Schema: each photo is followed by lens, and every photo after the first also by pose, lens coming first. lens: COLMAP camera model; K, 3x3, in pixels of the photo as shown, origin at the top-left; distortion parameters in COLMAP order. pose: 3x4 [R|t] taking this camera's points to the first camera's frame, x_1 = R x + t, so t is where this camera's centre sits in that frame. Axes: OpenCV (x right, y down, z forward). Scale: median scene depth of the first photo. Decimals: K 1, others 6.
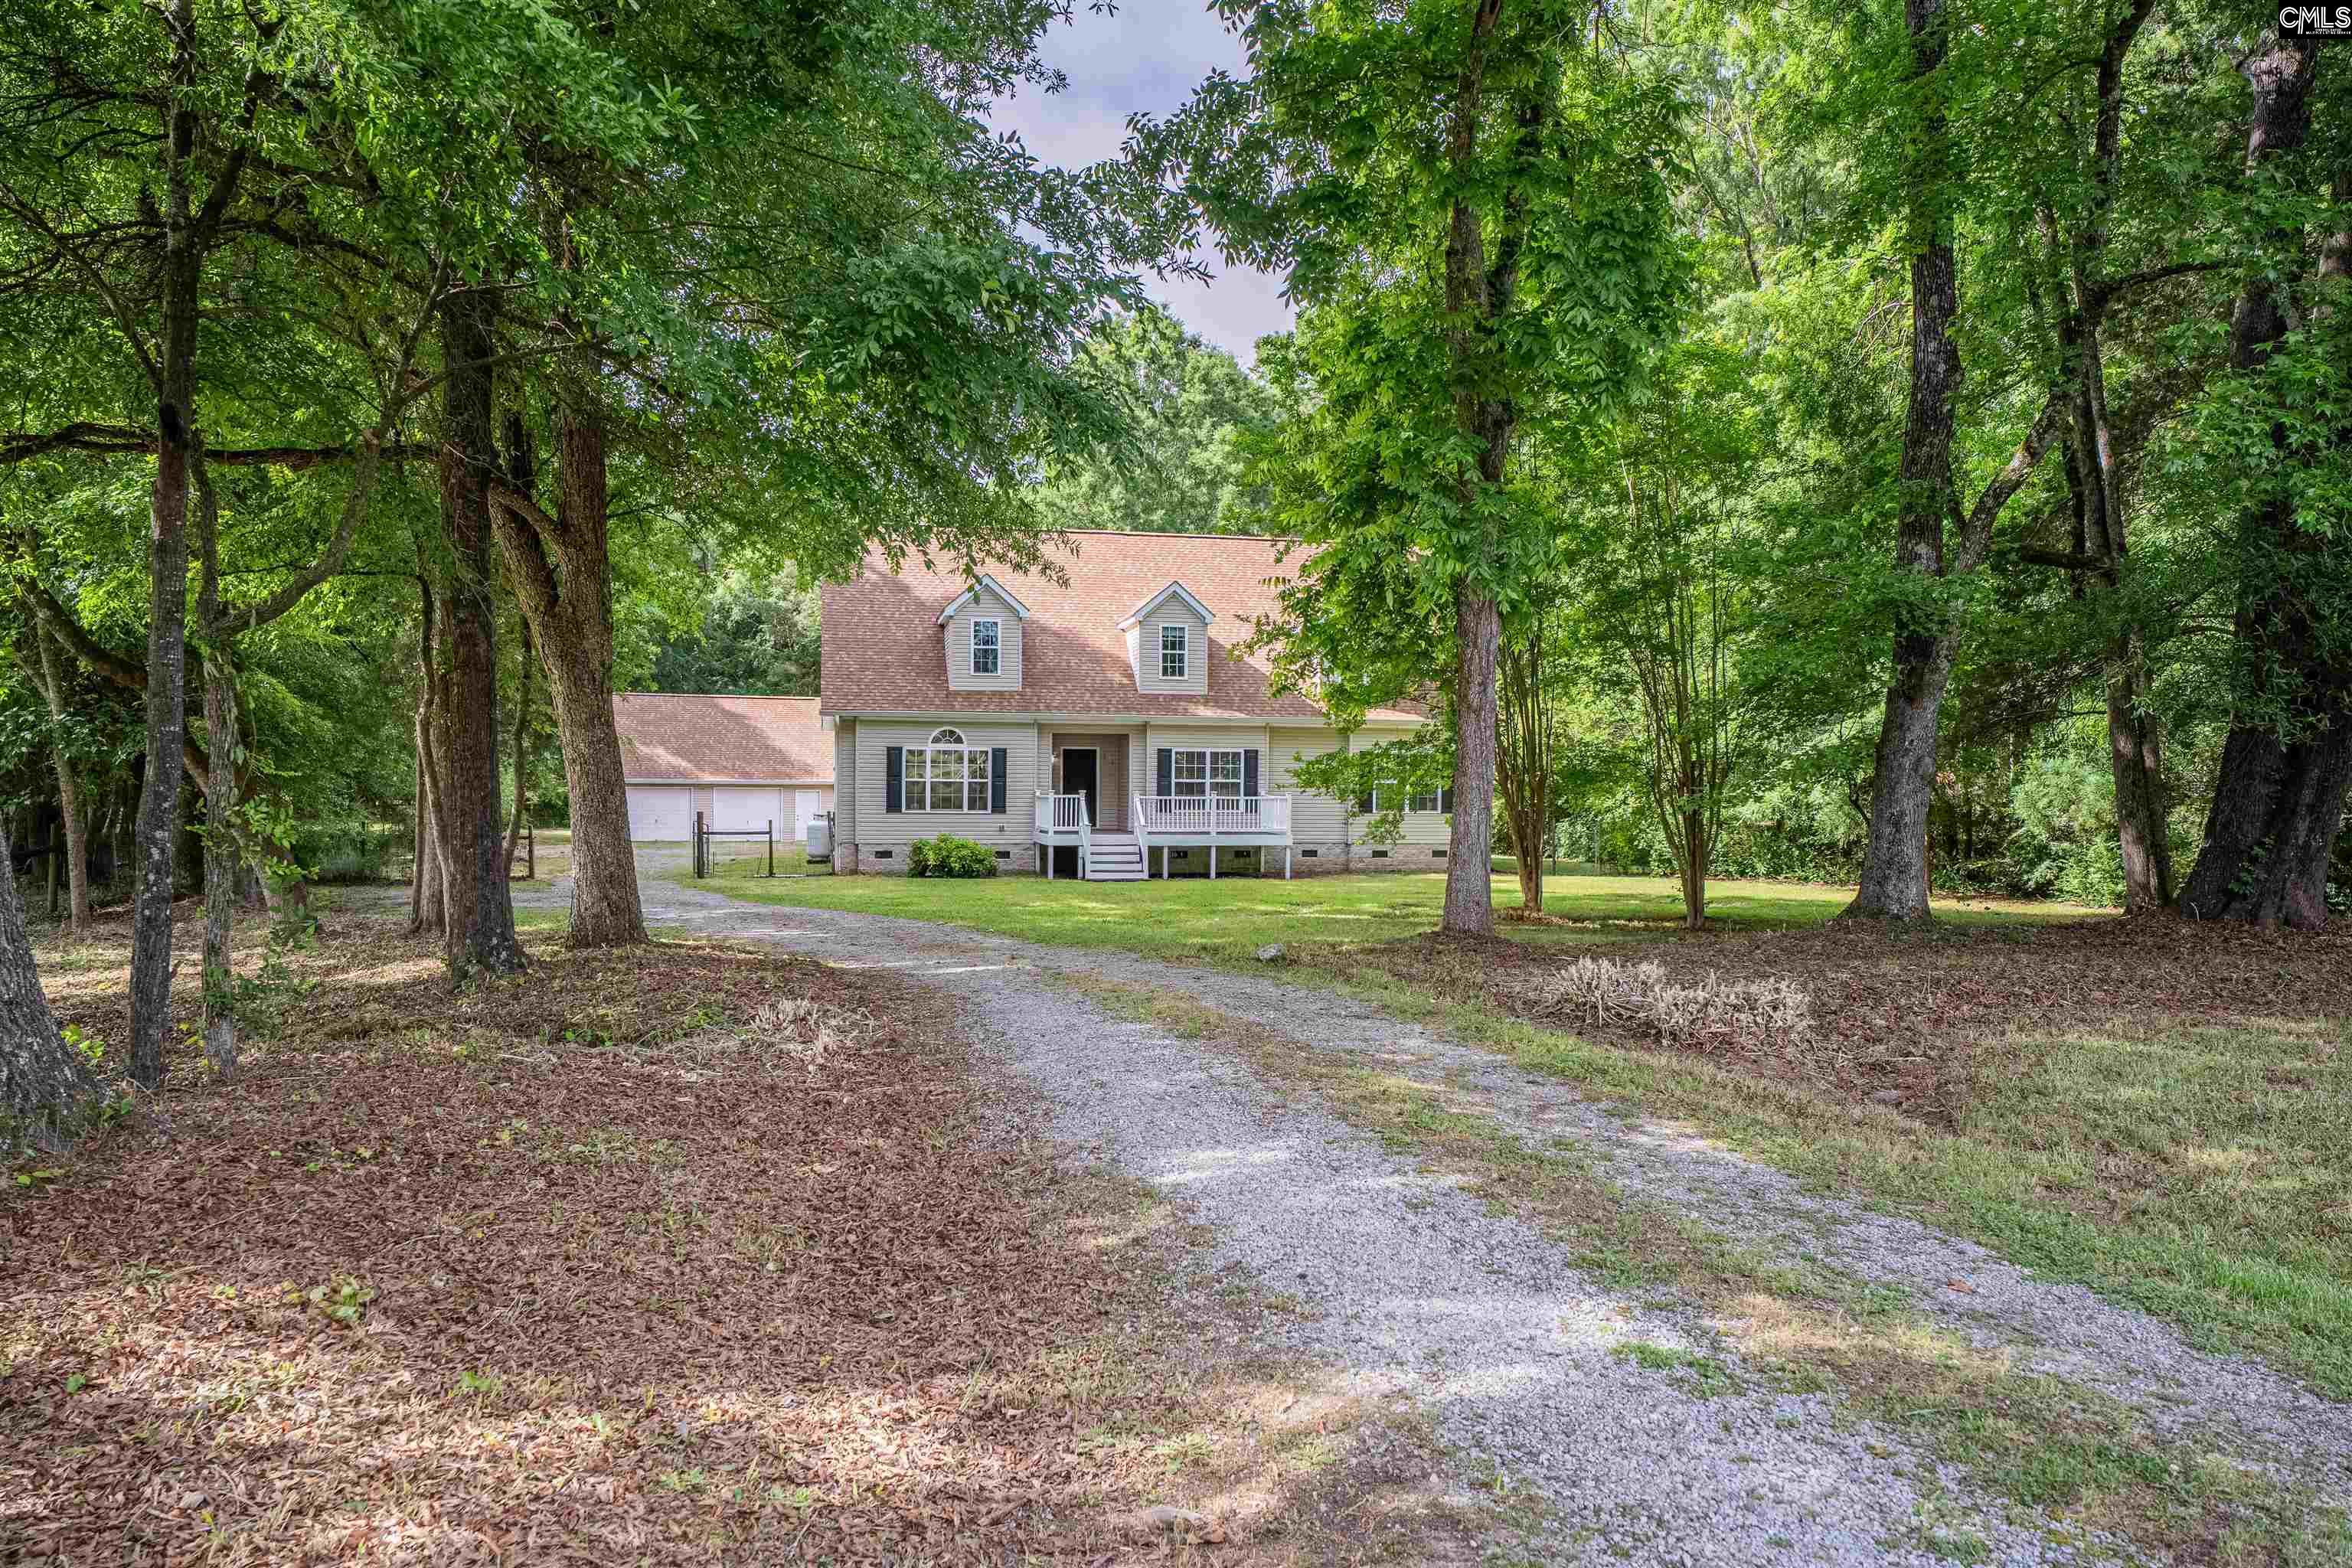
lens RADIAL K [[1559.4, 0, 1175.3], [0, 1559.4, 785.9], [0, 0, 1]] dist [-0.000528, -0.000014]
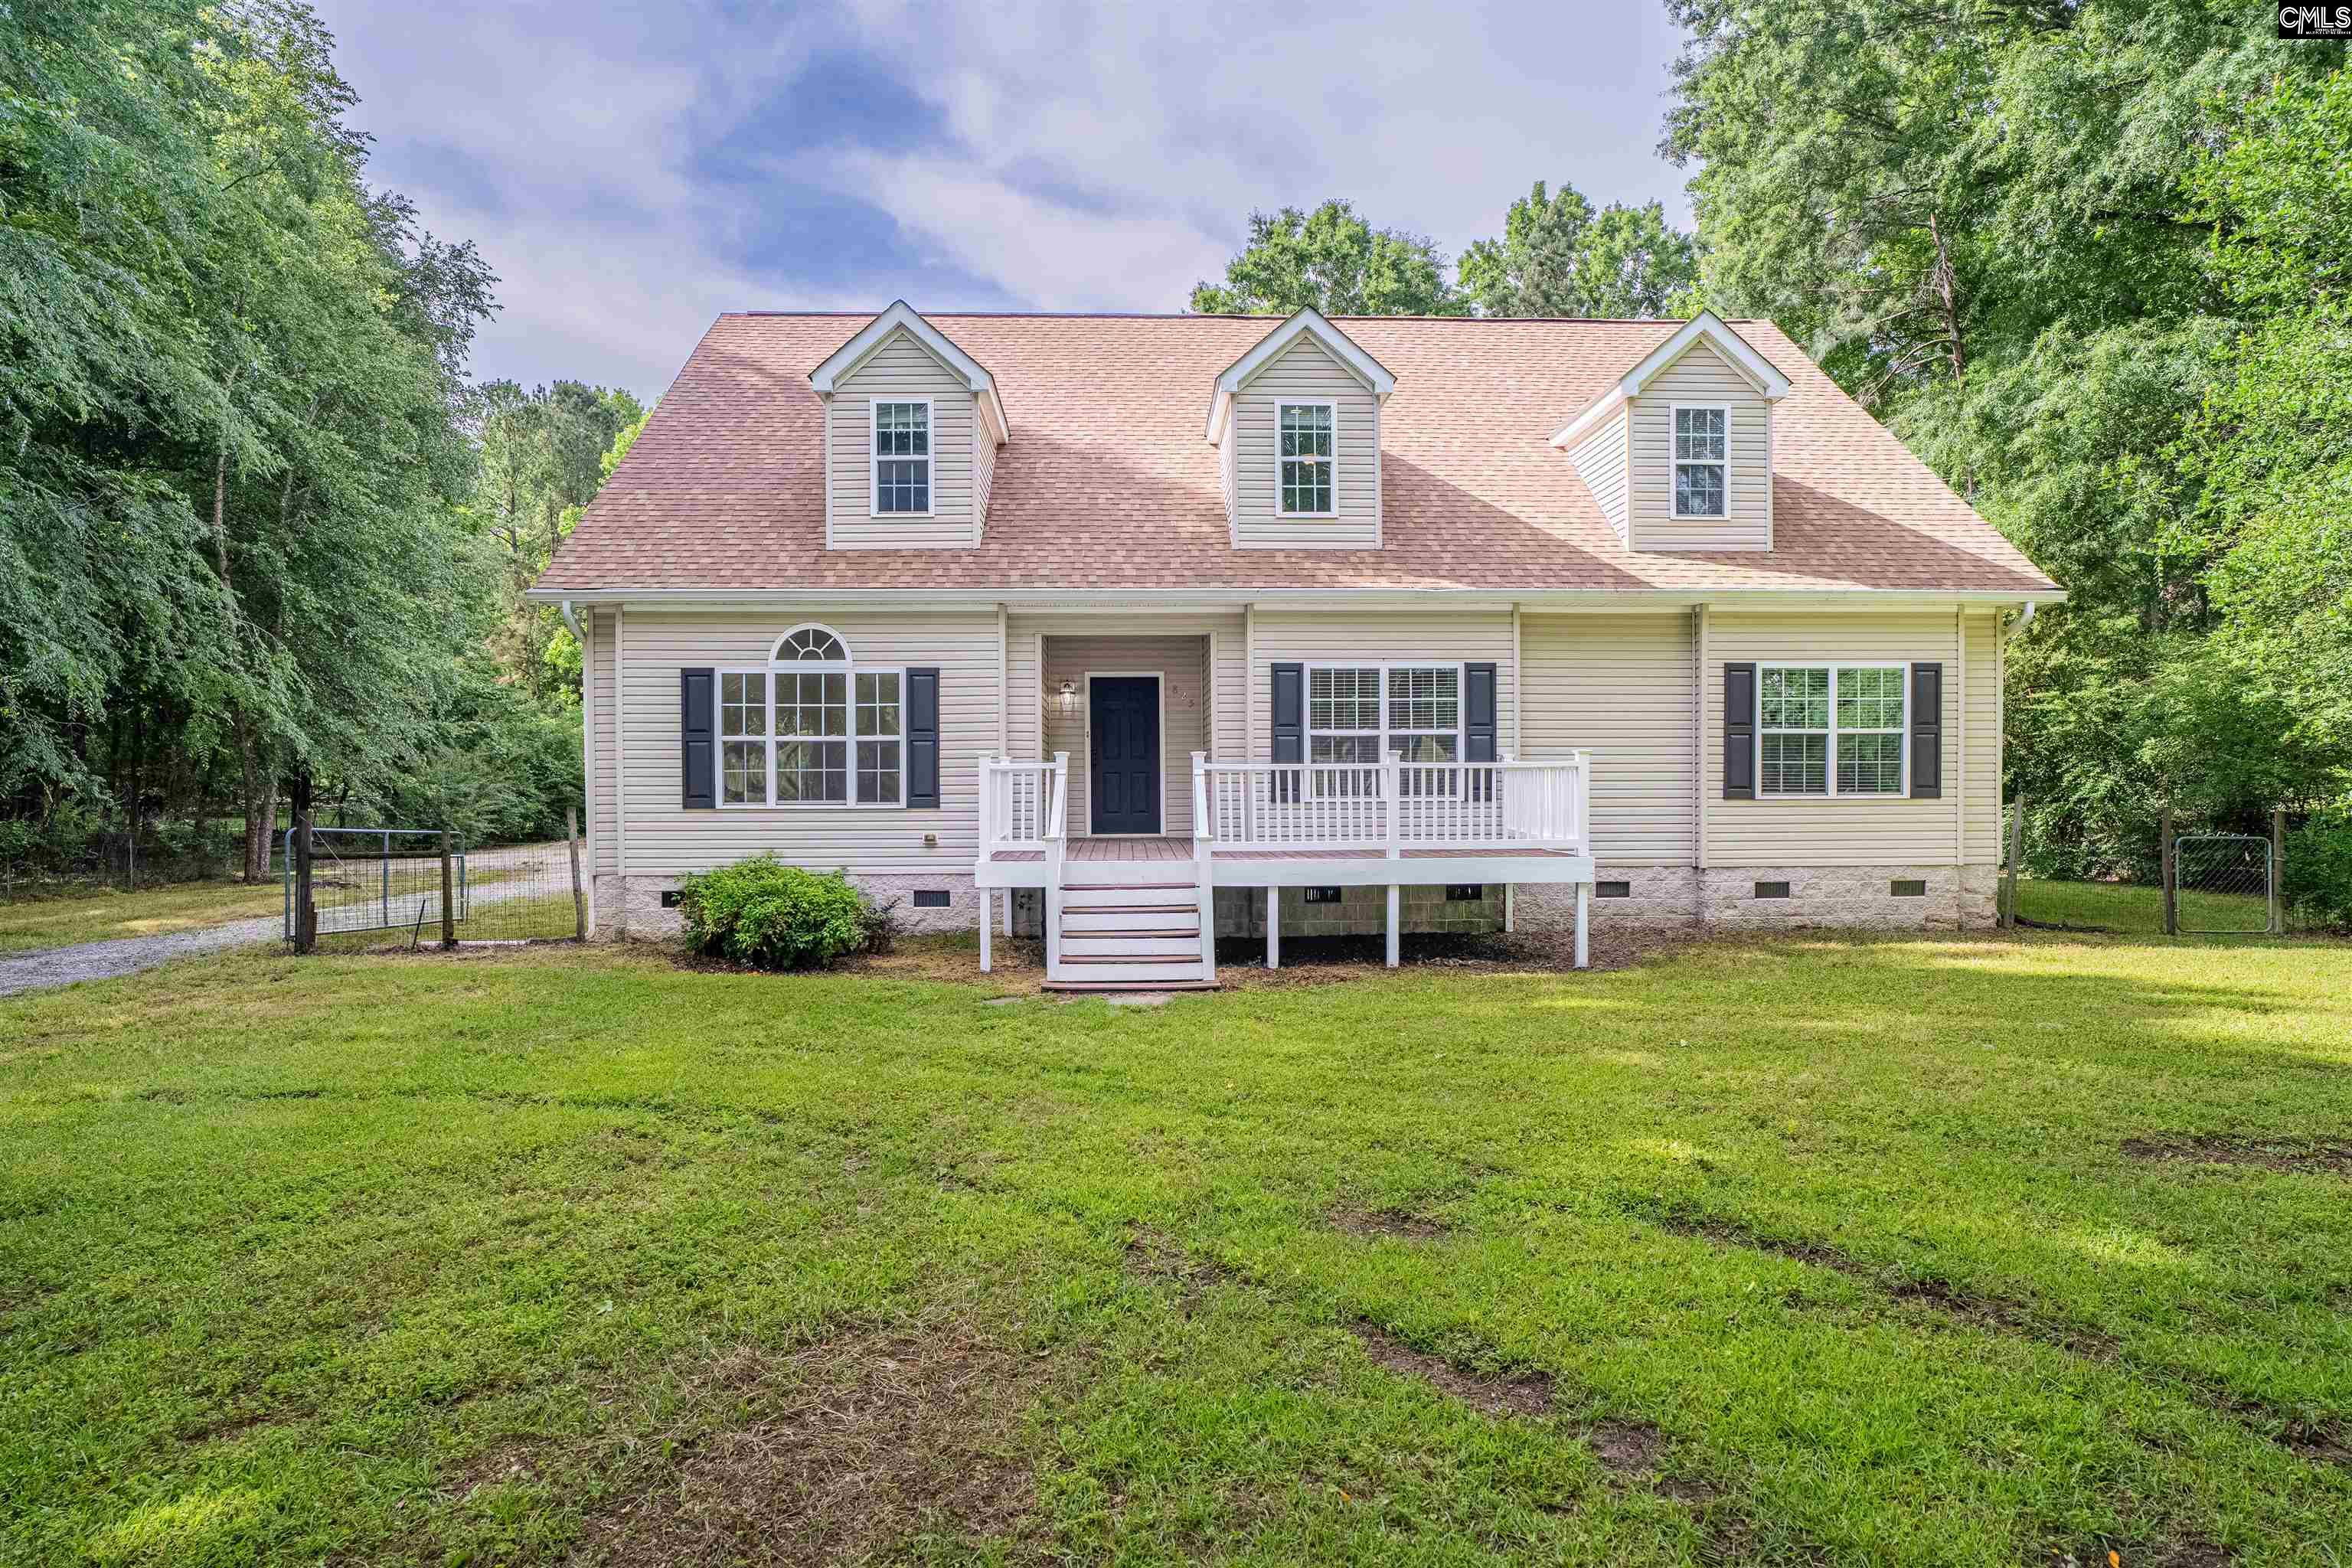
lens RADIAL K [[1270.1, 0, 1178.2], [0, 1270.1, 790.0], [0, 0, 1]] dist [0.001729, 0.000074]
pose [[0.986352, -0.015145, -0.163953, 0.022360], [0.016179, 0.999857, 0.004972, 0.011280], [0.163854, -0.007557, 0.986456, 0.627958]]
